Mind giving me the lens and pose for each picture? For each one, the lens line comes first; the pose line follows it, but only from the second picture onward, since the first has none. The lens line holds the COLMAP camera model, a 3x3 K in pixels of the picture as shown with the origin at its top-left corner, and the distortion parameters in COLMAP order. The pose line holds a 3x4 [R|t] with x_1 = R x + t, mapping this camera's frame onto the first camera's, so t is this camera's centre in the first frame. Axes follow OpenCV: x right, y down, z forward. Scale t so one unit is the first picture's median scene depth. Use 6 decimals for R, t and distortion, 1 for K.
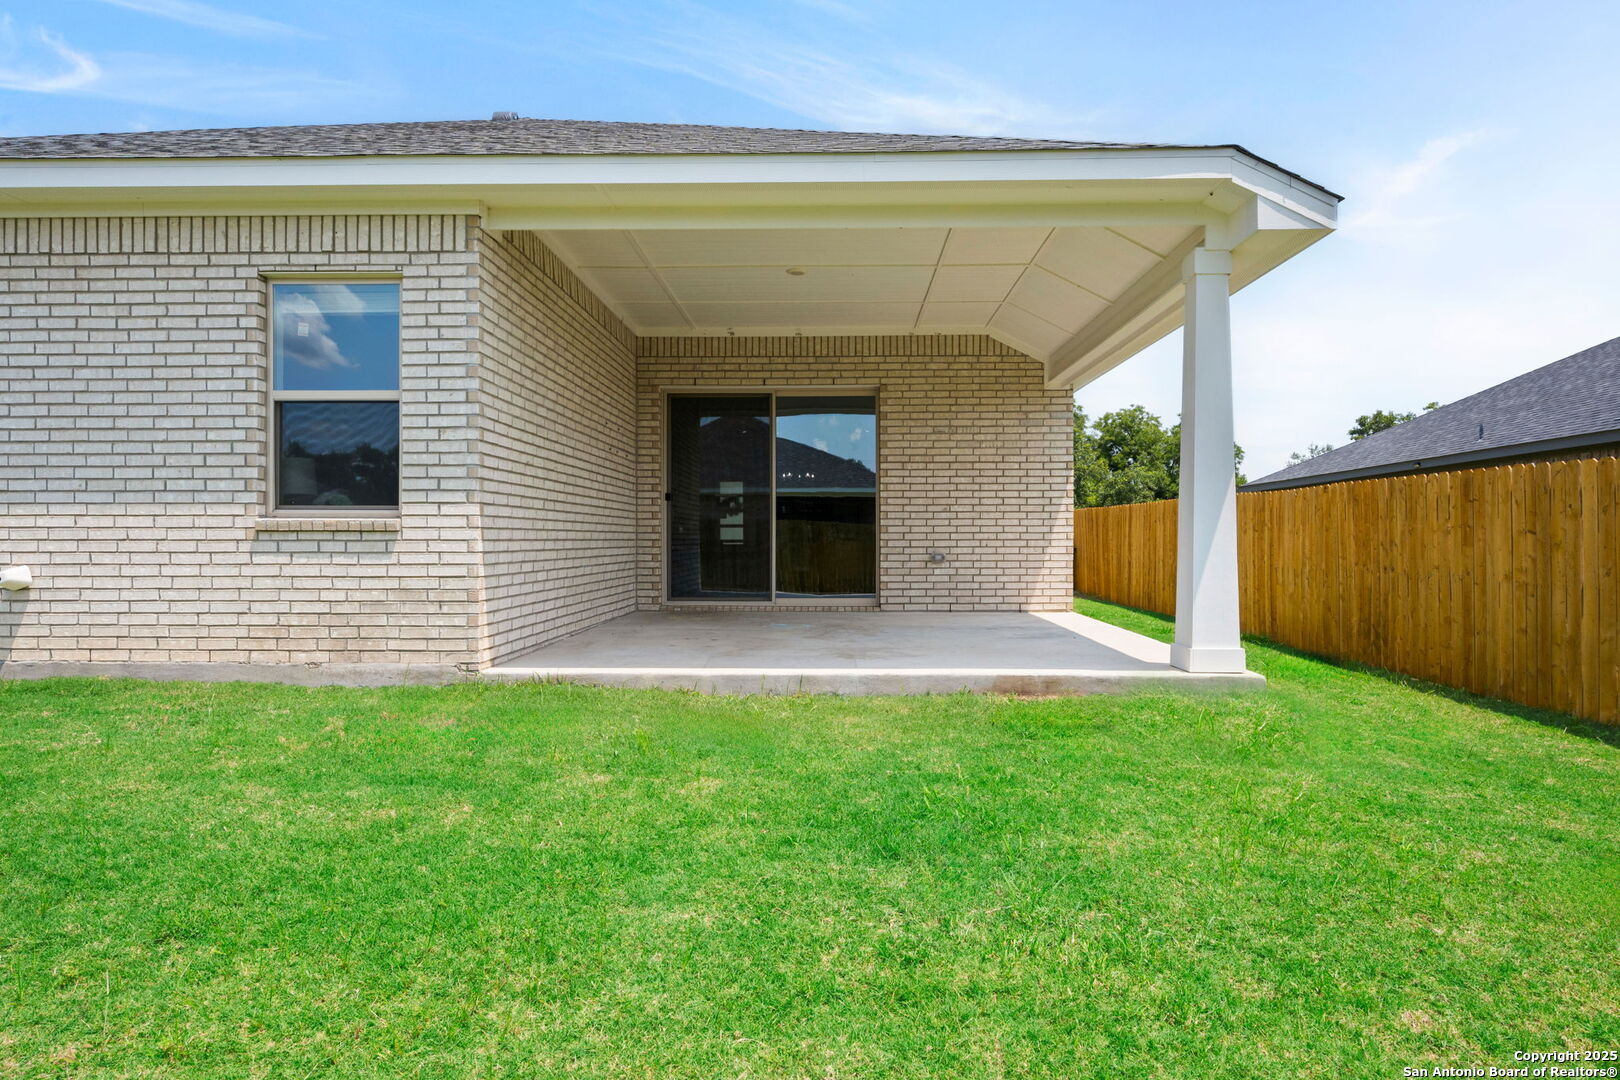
lens RADIAL K [[902.4, 0, 802.9], [0, 902.4, 540.2], [0, 0, 1]] dist [0.000050, 0.000449]
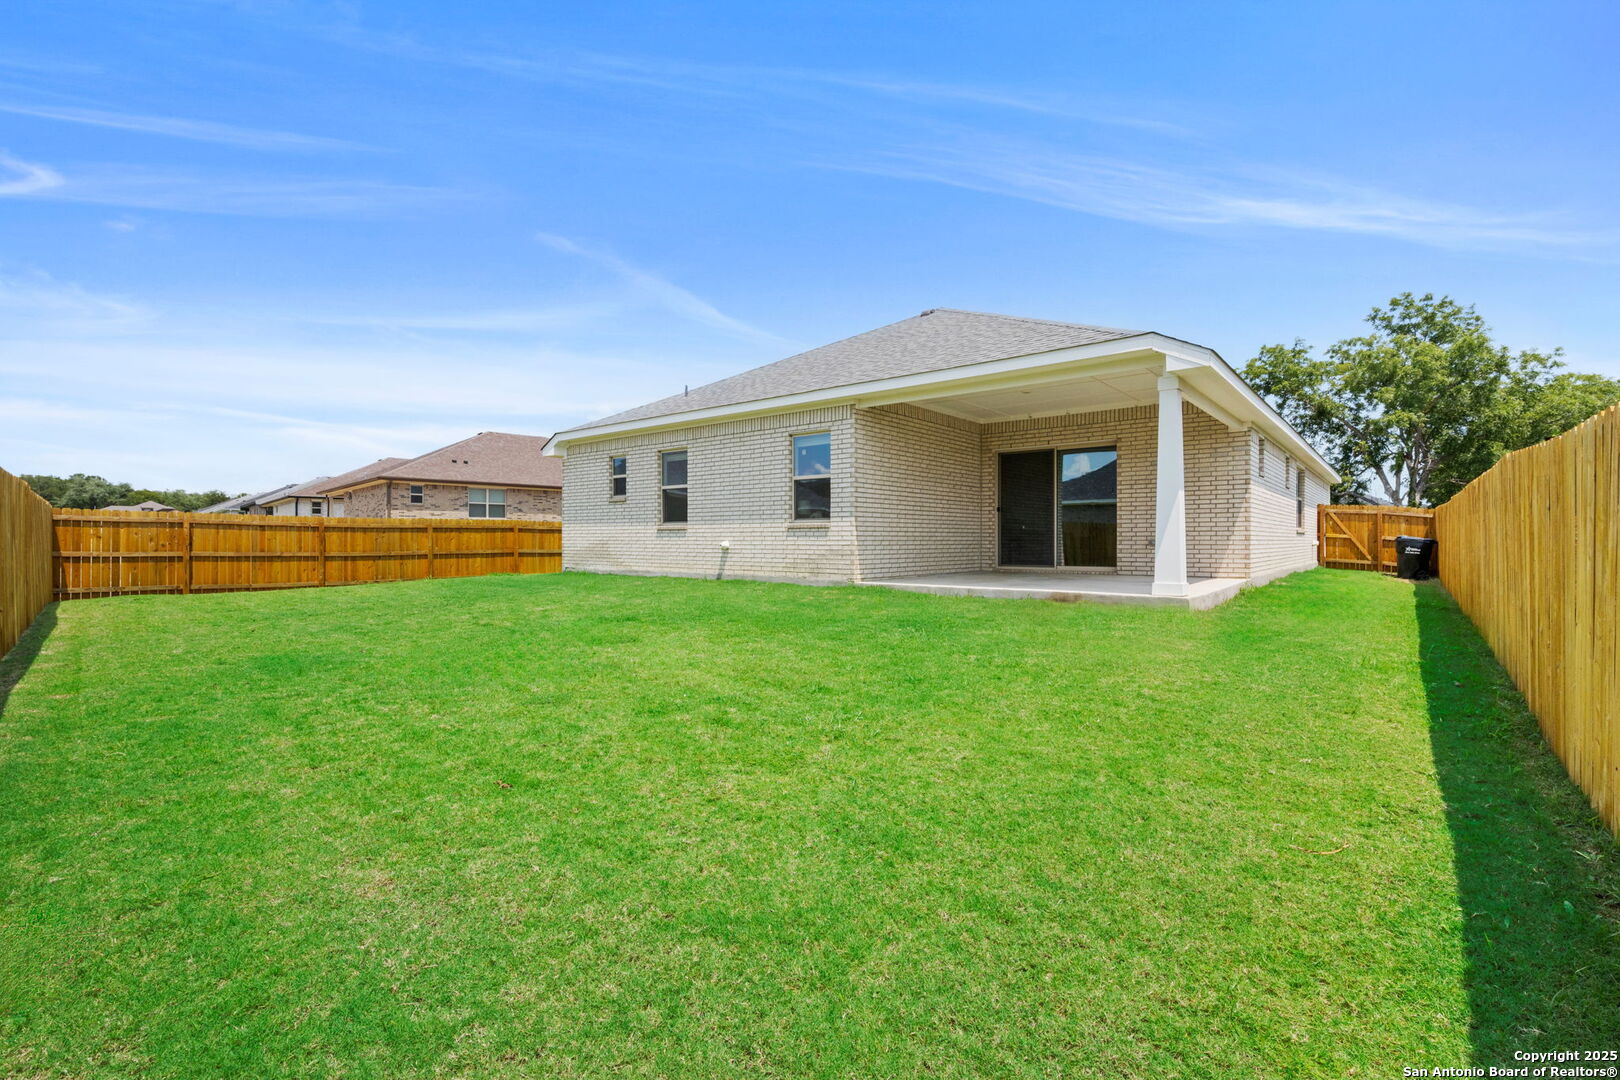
lens RADIAL K [[691.1, 0, 812.0], [0, 691.1, 533.2], [0, 0, 1]] dist [0.010736, -0.000151]
pose [[0.792865, -0.006598, -0.609362, 0.724481], [0.000718, 0.999951, -0.009894, 0.025047], [0.609397, 0.007408, 0.792831, -0.614423]]
